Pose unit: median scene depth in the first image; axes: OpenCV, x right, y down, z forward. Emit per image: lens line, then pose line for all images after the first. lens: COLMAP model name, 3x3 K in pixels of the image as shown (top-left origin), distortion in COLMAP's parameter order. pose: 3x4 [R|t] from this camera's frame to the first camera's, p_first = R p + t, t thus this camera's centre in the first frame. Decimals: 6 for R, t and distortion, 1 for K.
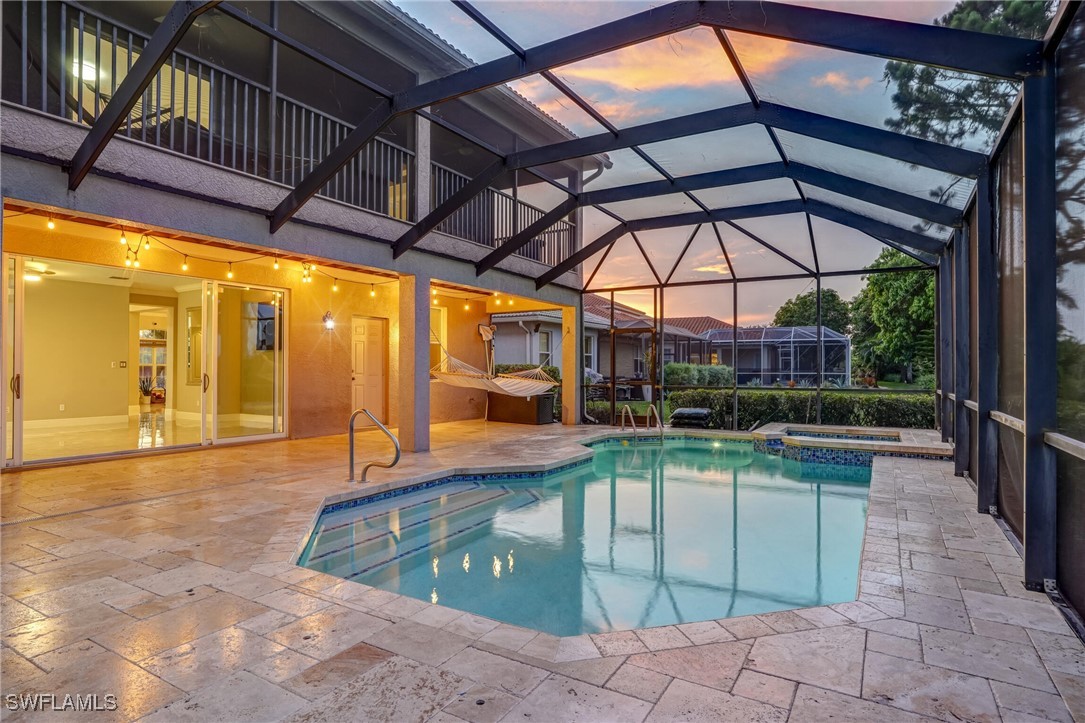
lens RADIAL K [[581.3, 0, 542.5], [0, 581.3, 361.5], [0, 0, 1]] dist [-0.000628, -0.000049]
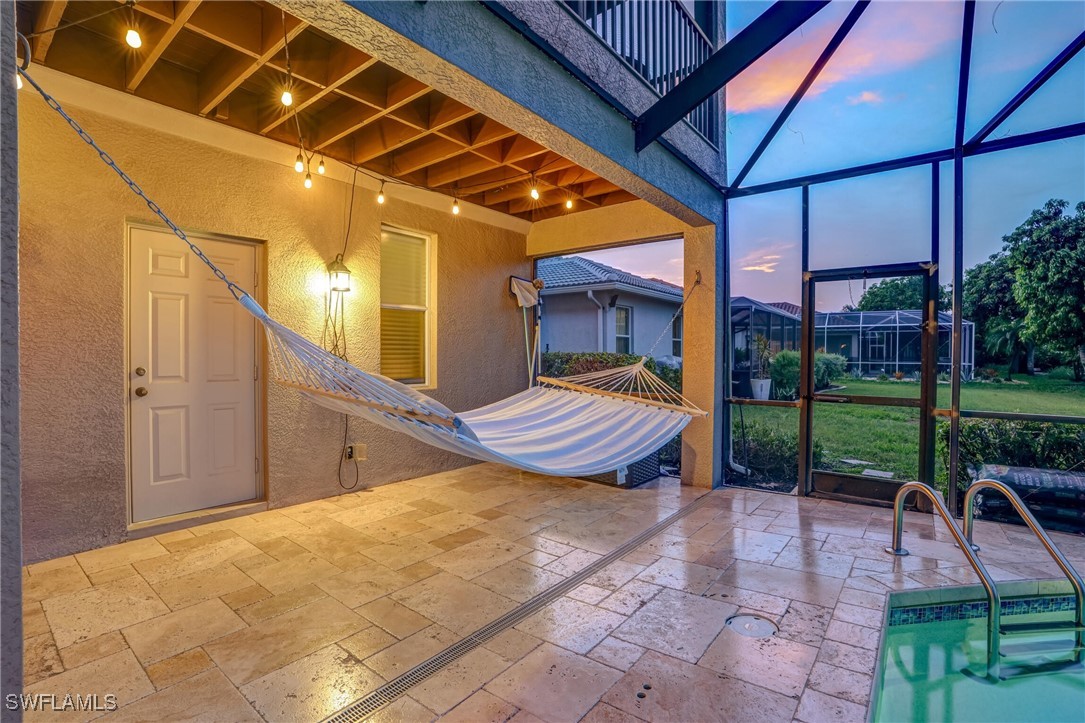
lens RADIAL K [[497.6, 0, 542.5], [0, 497.6, 361.5], [0, 0, 1]] dist [-0.001916, -0.000216]
pose [[0.991580, 0.004326, -0.129421, -0.022779], [-0.001222, 0.999710, 0.024053, 0.001733], [0.129487, -0.023692, 0.991298, 0.552146]]
